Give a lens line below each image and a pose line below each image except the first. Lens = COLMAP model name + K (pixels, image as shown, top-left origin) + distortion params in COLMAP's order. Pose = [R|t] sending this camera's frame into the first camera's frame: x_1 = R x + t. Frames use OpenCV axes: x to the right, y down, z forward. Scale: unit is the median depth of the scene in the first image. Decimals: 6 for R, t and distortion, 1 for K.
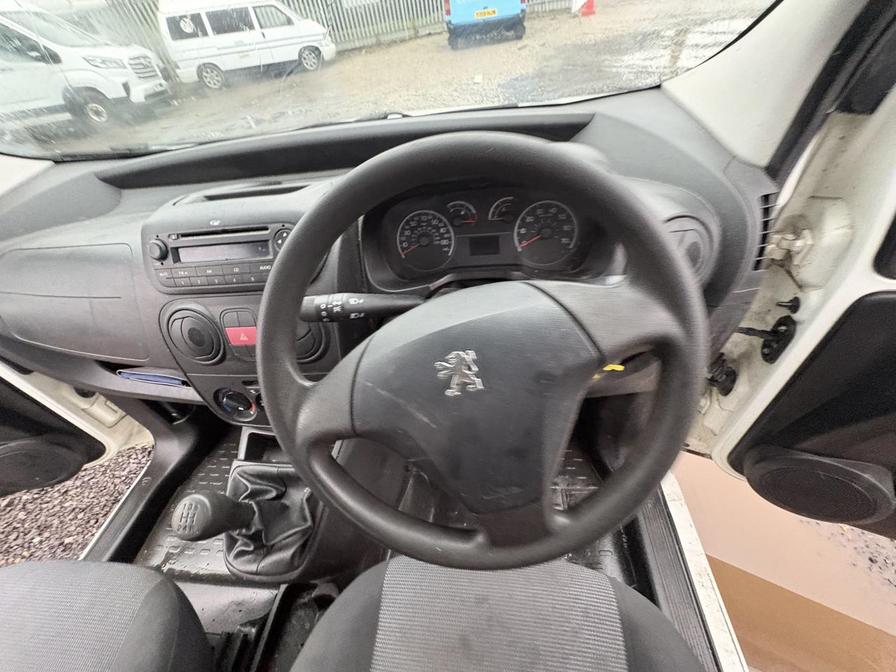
lens RADIAL K [[354.1, 0, 450.7], [0, 354.1, 341.9], [0, 0, 1]] dist [-0.001491, 0.000184]
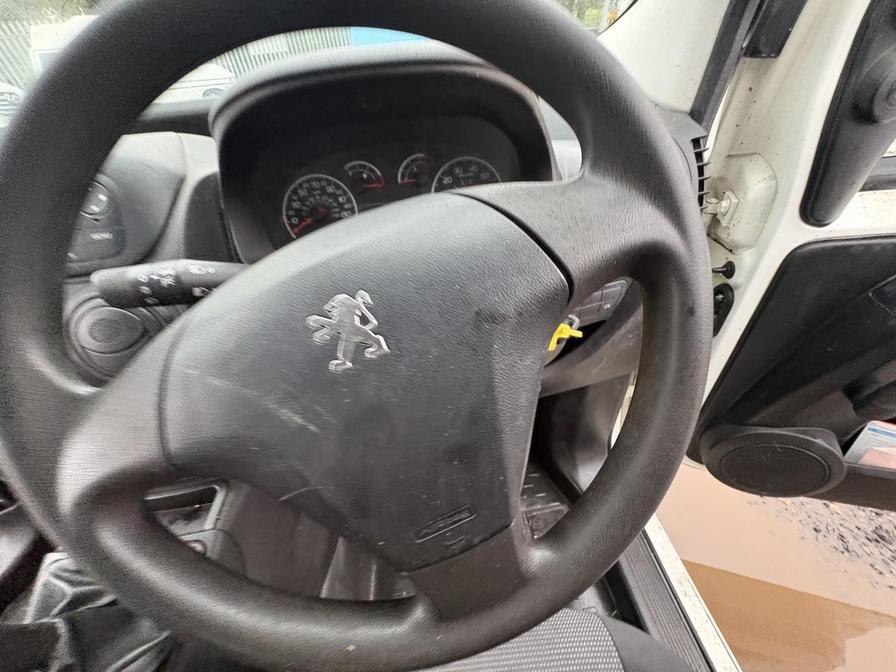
lens RADIAL K [[354.1, 0, 449.4], [0, 354.1, 340.1], [0, 0, 1]] dist [-0.001491, 0.000184]
pose [[0.980704, -0.094016, 0.171408, 0.047867], [0.110640, 0.989764, -0.090144, 0.096475], [-0.161178, 0.107370, 0.981067, 0.218130]]
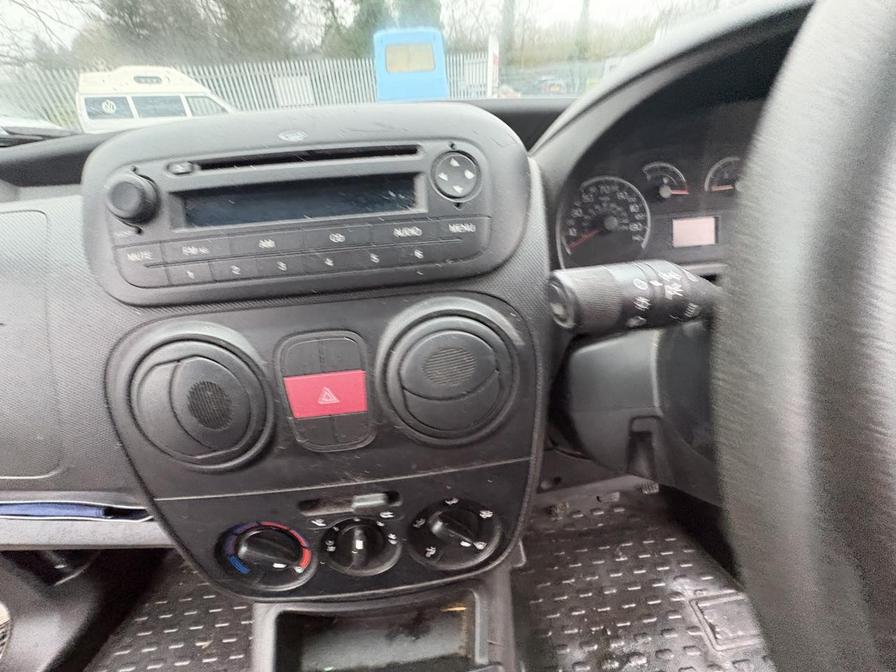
lens RADIAL K [[354.1, 0, 444.2], [0, 354.1, 342.6], [0, 0, 1]] dist [-0.001491, 0.000184]
pose [[0.982837, -0.043350, 0.179312, -0.481837], [0.078714, 0.977620, -0.195100, 0.016169], [-0.166841, 0.205866, 0.964253, 0.500591]]
